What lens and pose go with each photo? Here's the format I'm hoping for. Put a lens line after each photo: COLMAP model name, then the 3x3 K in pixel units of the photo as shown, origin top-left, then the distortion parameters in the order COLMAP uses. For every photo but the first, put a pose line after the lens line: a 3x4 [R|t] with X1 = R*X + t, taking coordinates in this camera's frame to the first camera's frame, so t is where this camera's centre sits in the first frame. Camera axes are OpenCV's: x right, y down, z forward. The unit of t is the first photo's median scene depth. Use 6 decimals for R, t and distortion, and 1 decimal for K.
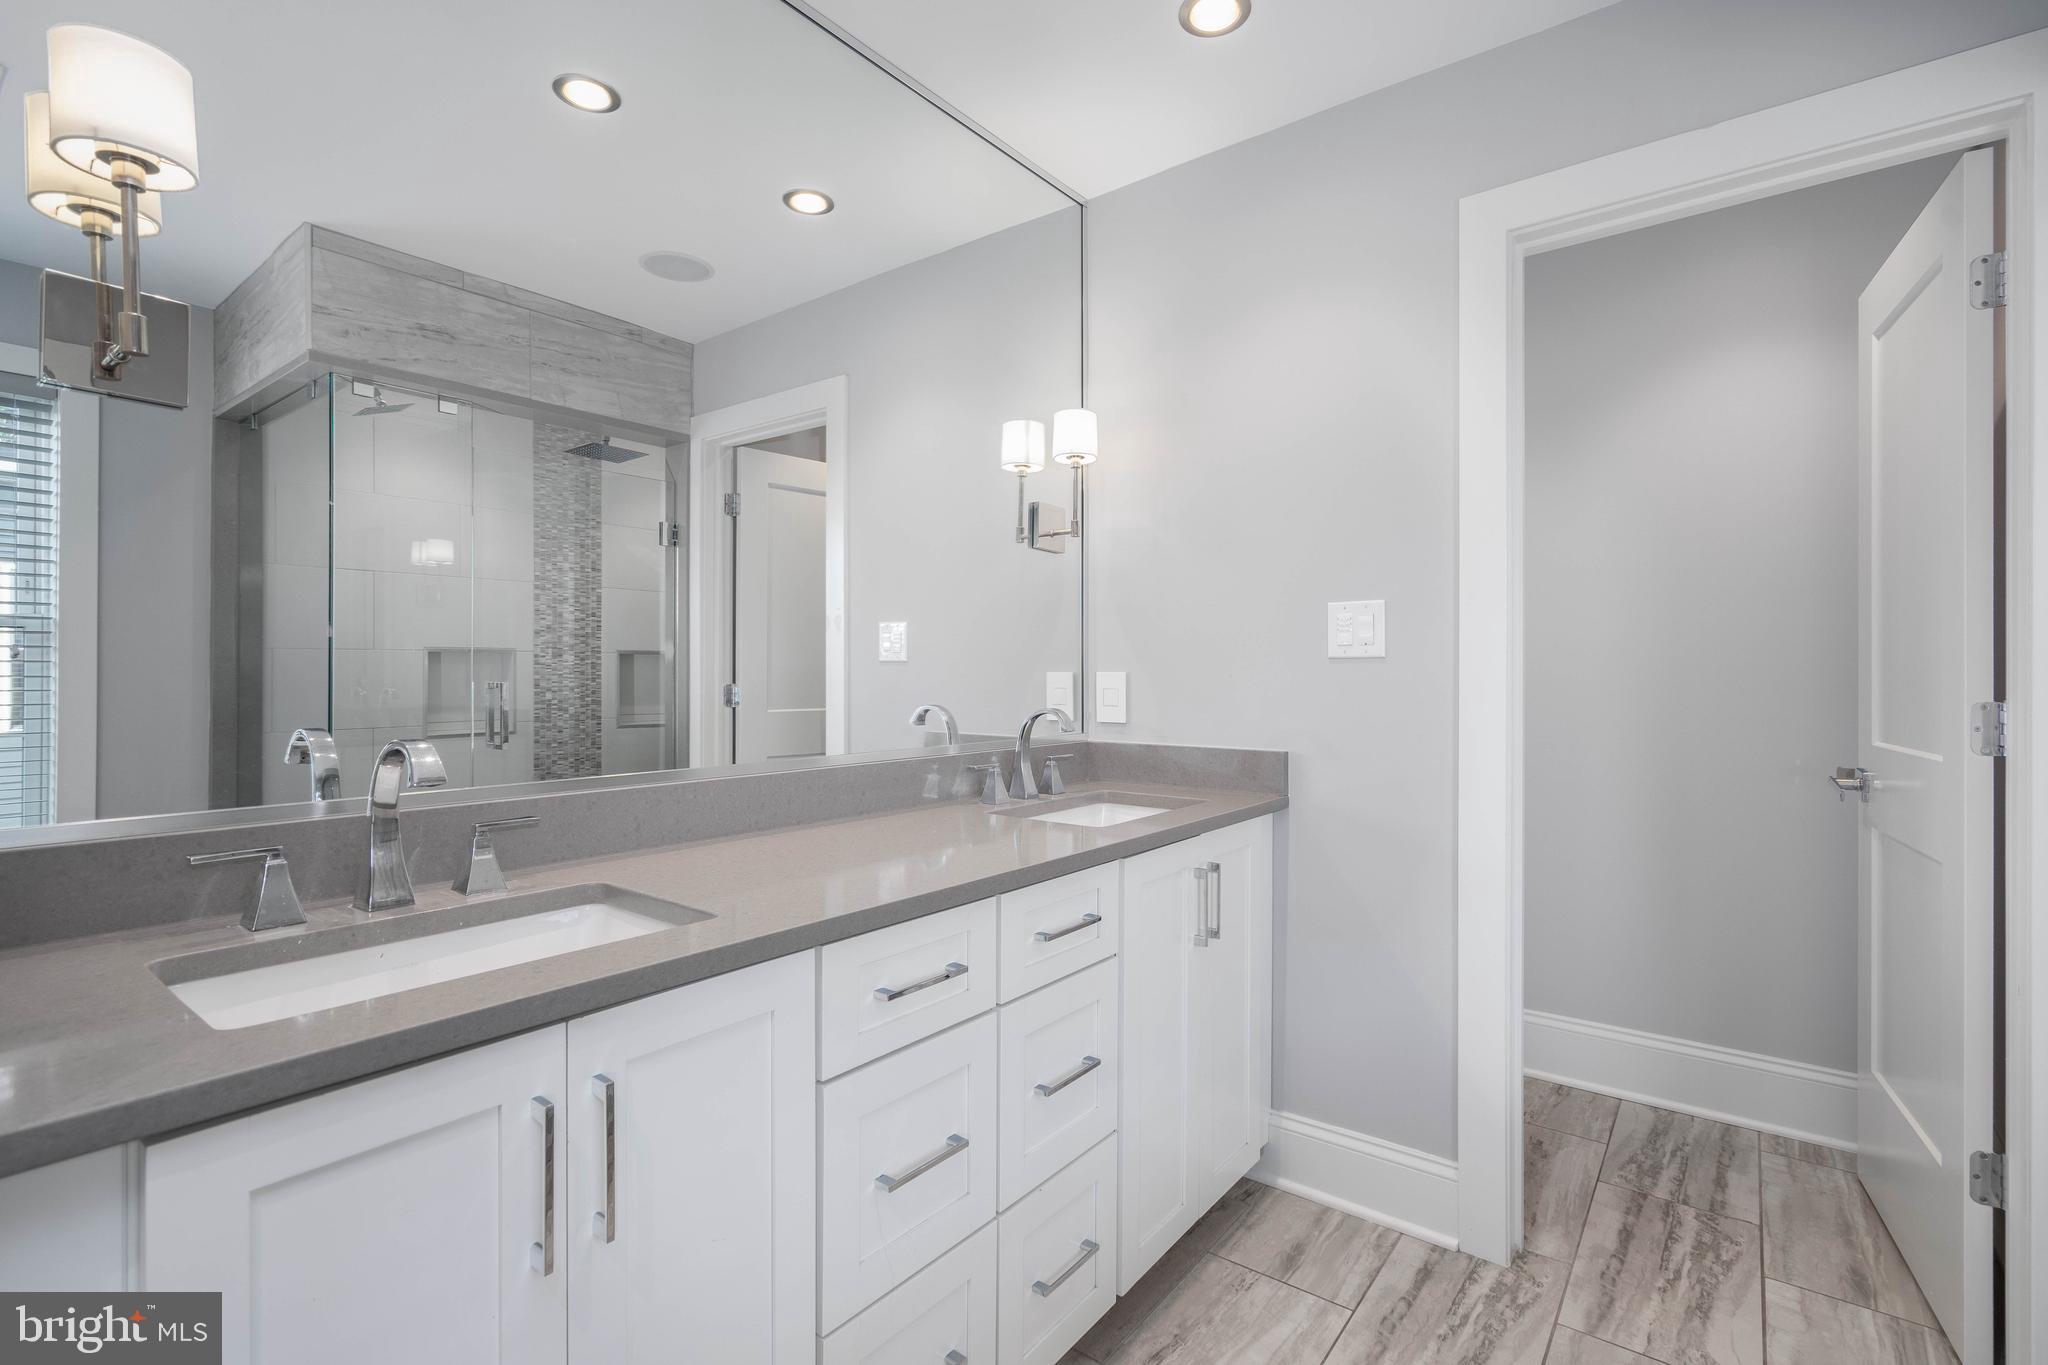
lens RADIAL K [[941.3, 0, 1024.3], [0, 941.3, 671.0], [0, 0, 1]] dist [-0.006050, 0.001582]
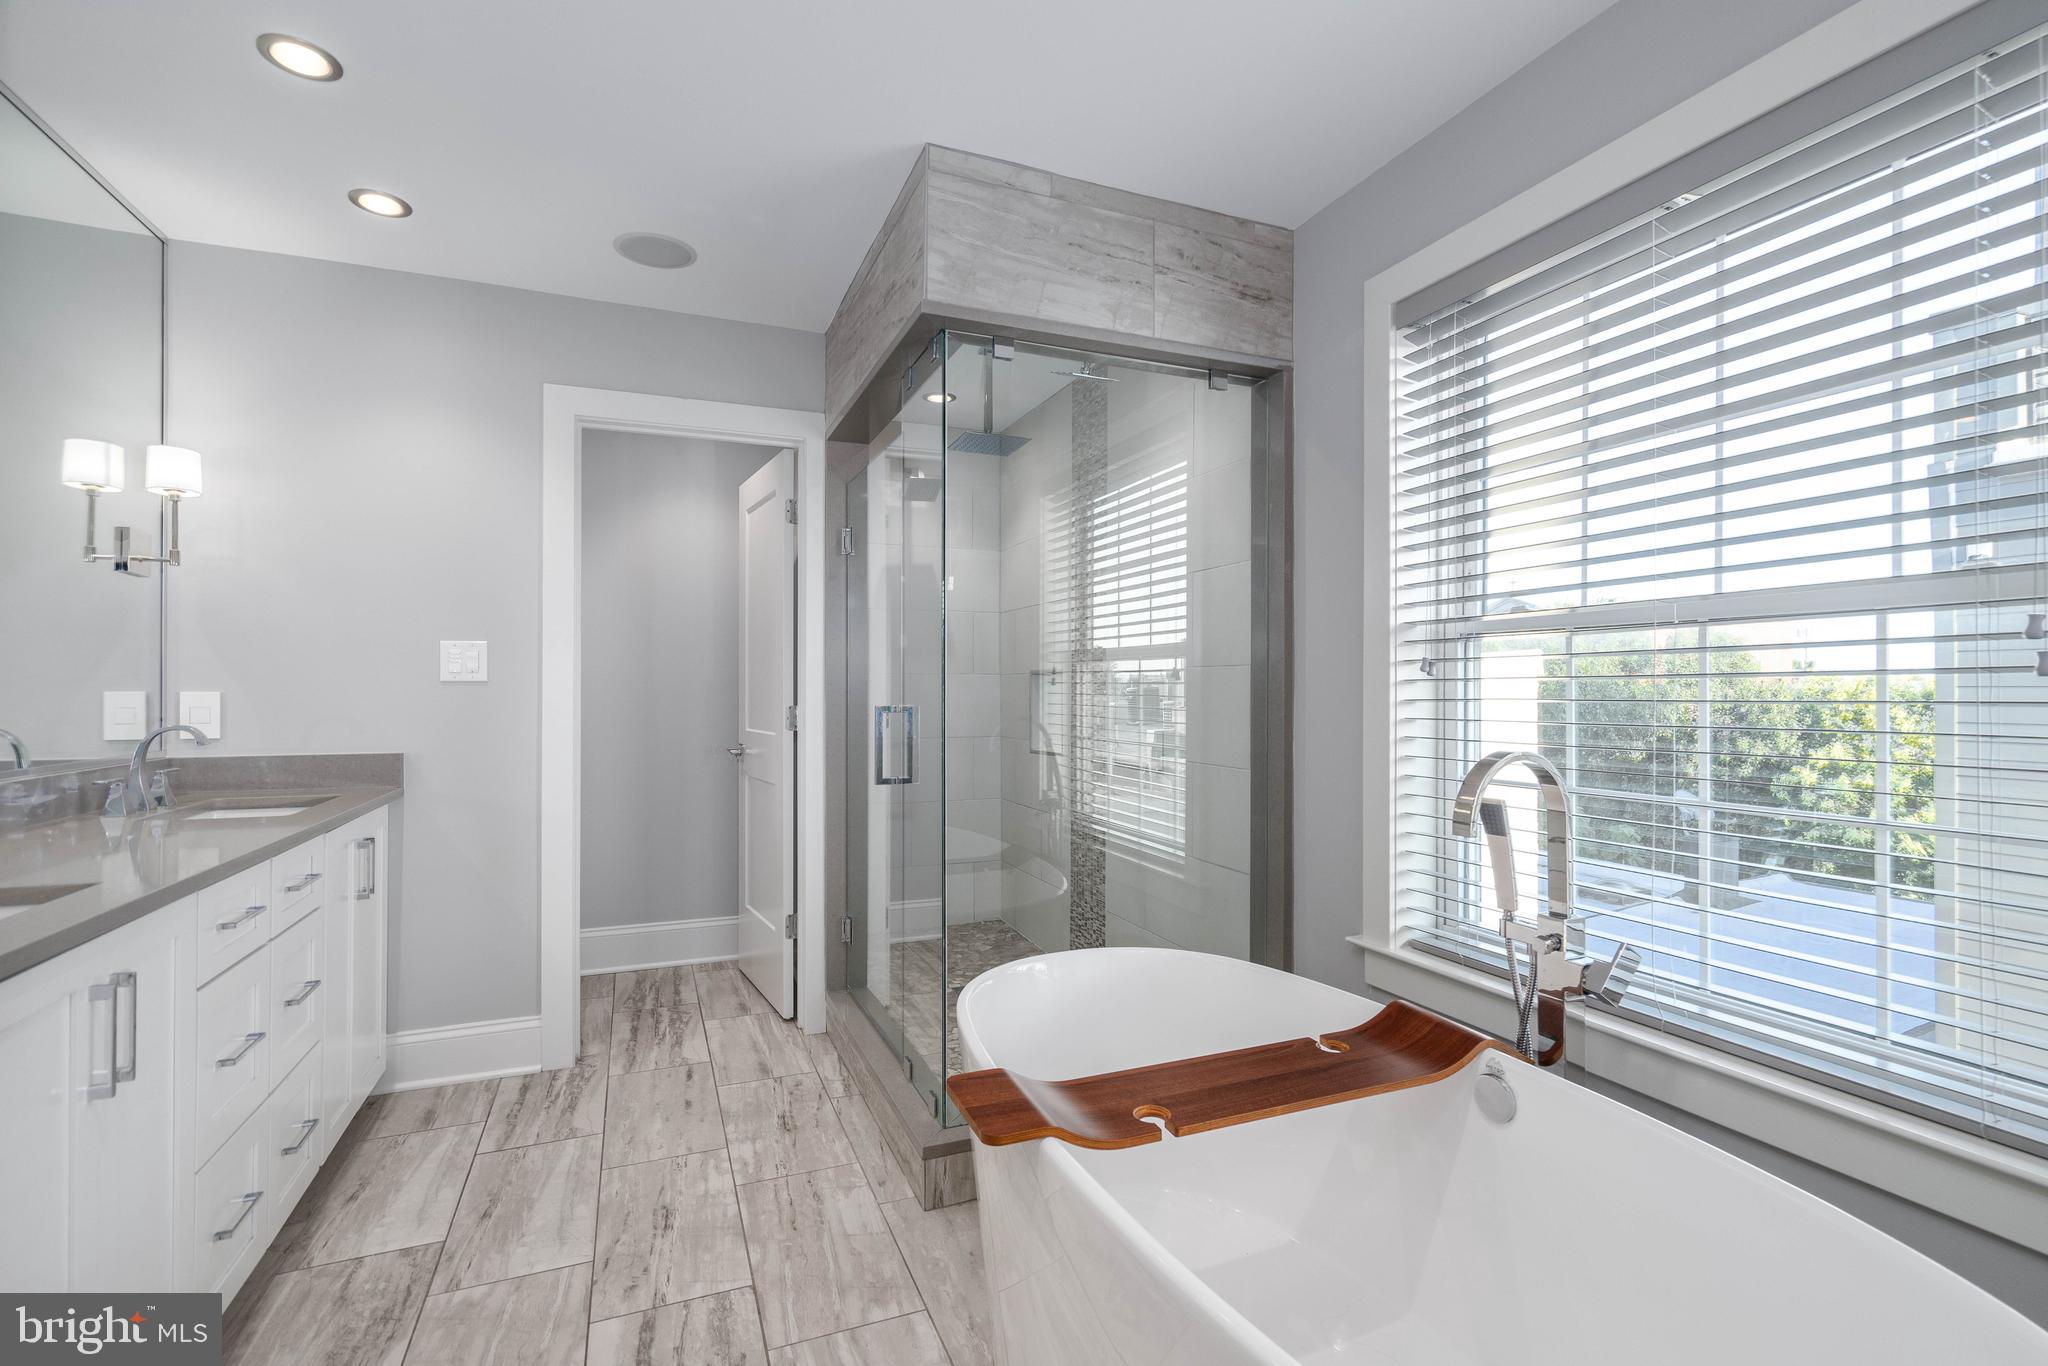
lens RADIAL K [[955.1, 0, 1029.3], [0, 955.1, 686.8], [0, 0, 1]] dist [0.000405, 0.000813]
pose [[0.495687, 0.003338, 0.868495, -0.476973], [-0.000479, 0.999994, -0.003569, -0.001696], [-0.868501, 0.001353, 0.495685, -0.441783]]
